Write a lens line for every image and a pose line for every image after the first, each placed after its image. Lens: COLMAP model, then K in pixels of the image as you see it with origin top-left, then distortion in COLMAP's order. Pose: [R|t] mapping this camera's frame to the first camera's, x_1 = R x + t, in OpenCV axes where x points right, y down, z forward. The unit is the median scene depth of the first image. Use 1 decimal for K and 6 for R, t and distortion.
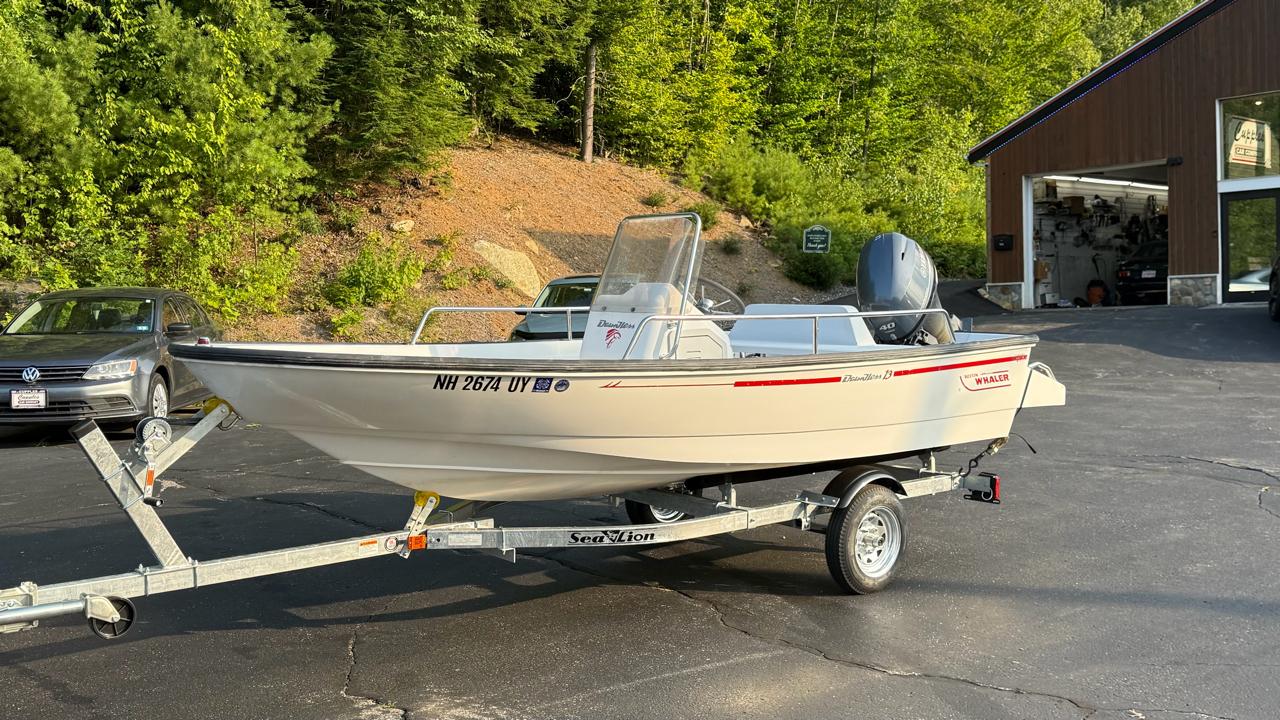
lens RADIAL K [[1273.4, 0, 644.9], [0, 1273.4, 370.5], [0, 0, 1]] dist [0.091793, 0.000000]
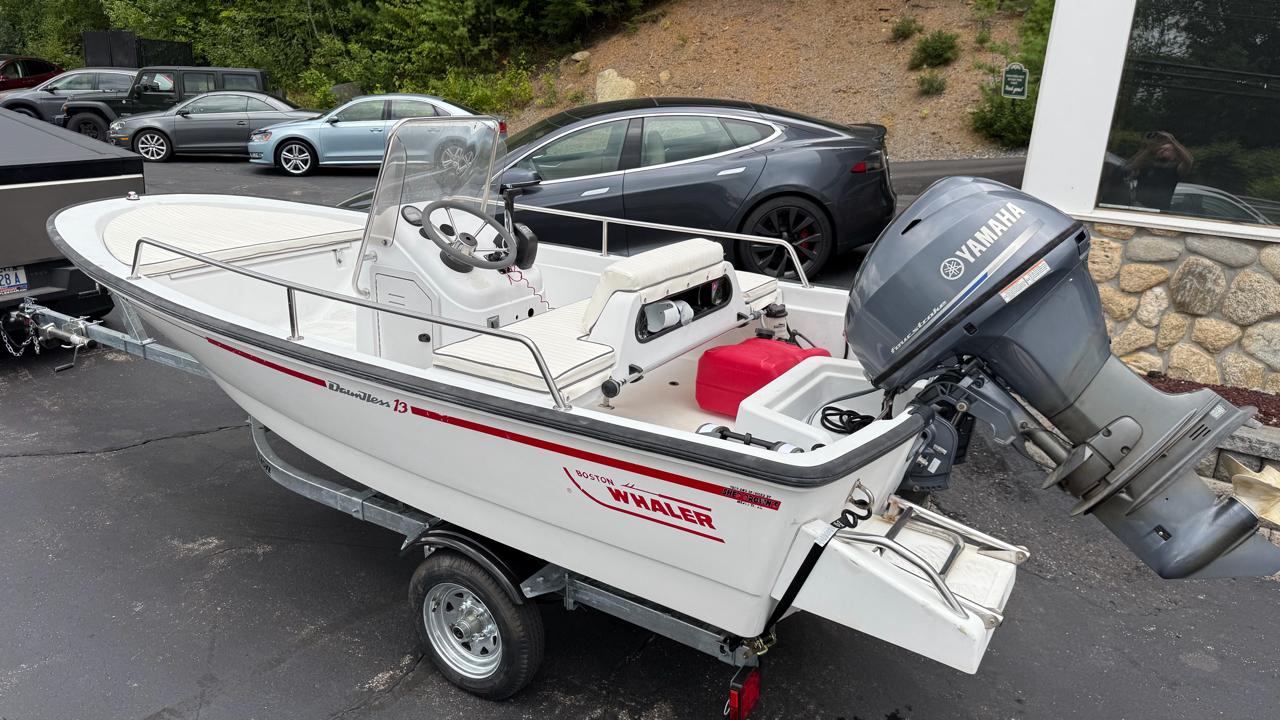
lens RADIAL K [[901.4, 0, 633.1], [0, 901.4, 390.2], [0, 0, 1]] dist [0.057810, -0.070786]
pose [[0.282130, 0.338739, -0.897585, 0.551702], [-0.110565, 0.940839, 0.320309, -0.142400], [0.952984, 0.008873, 0.302891, 0.862516]]
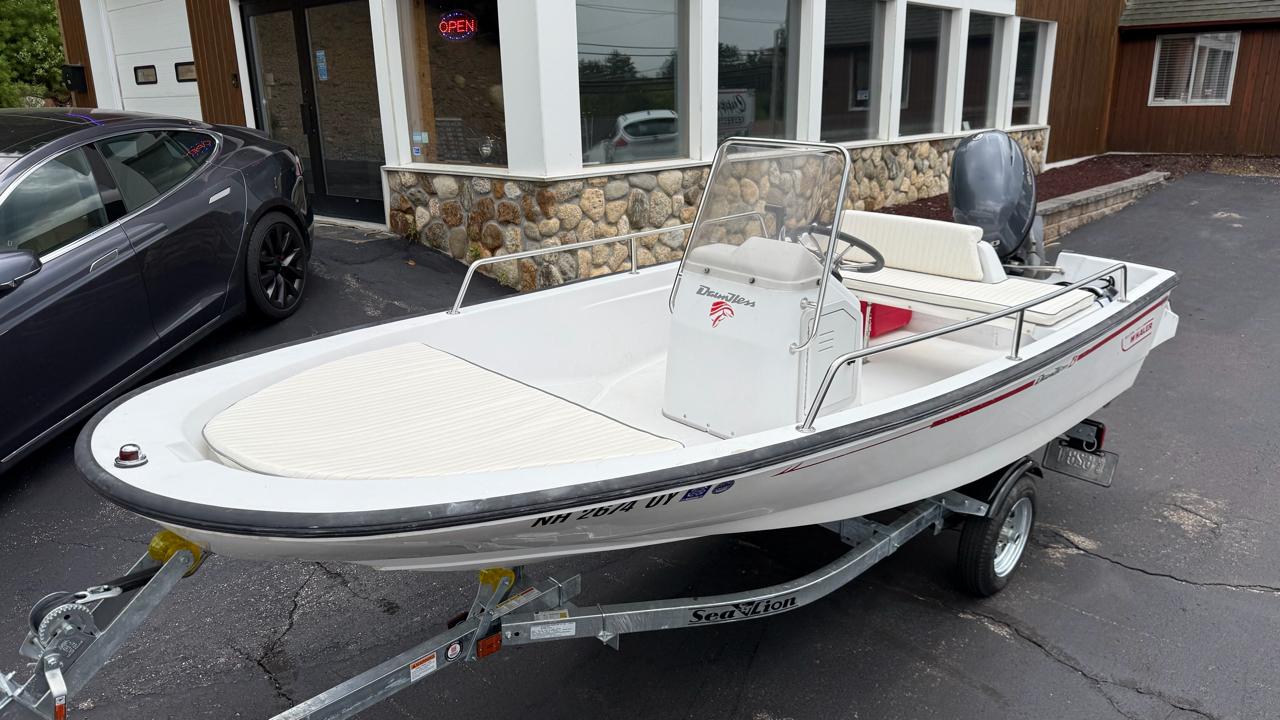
lens RADIAL K [[901.4, 0, 659.4], [0, 901.4, 375.5], [0, 0, 1]] dist [0.057810, -0.070786]
pose [[0.996225, -0.010582, 0.086156, -0.098356], [-0.011451, 0.967845, 0.251287, -0.112787], [-0.086045, -0.251325, 0.964071, 0.423098]]
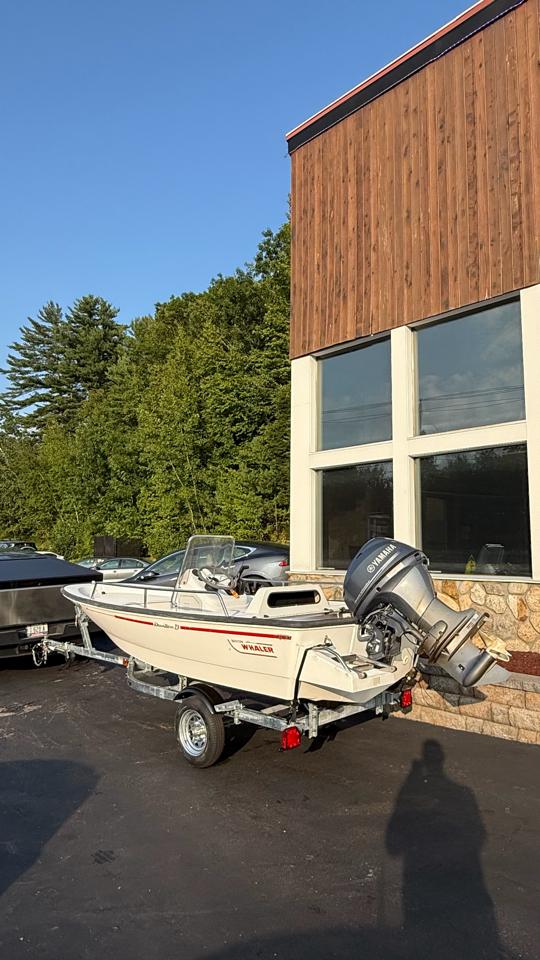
lens RADIAL K [[599.1, 0, 278.7], [0, 599.1, 479.7], [0, 0, 1]] dist [0.005245, 0.002481]
pose [[0.102260, -0.117990, -0.987735, 0.906292], [-0.079301, 0.988814, -0.126329, -0.090121], [0.991592, 0.091247, 0.091759, 0.924017]]
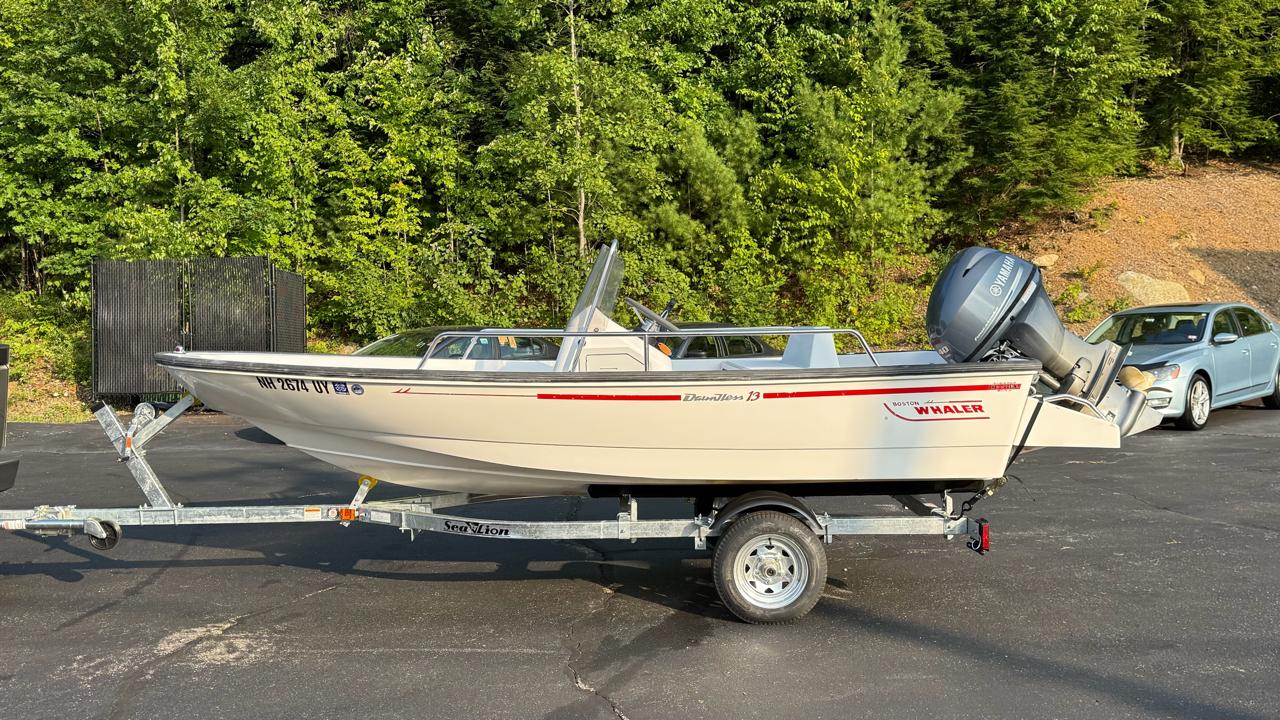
lens RADIAL K [[1181.6, 0, 639.2], [0, 1181.6, 374.3], [0, 0, 1]] dist [0.084646, -0.061946]
pose [[0.761906, 0.022219, -0.647307, 0.620122], [-0.038209, 0.999213, -0.010675, -0.000347], [0.646560, 0.032866, 0.762155, 0.234875]]
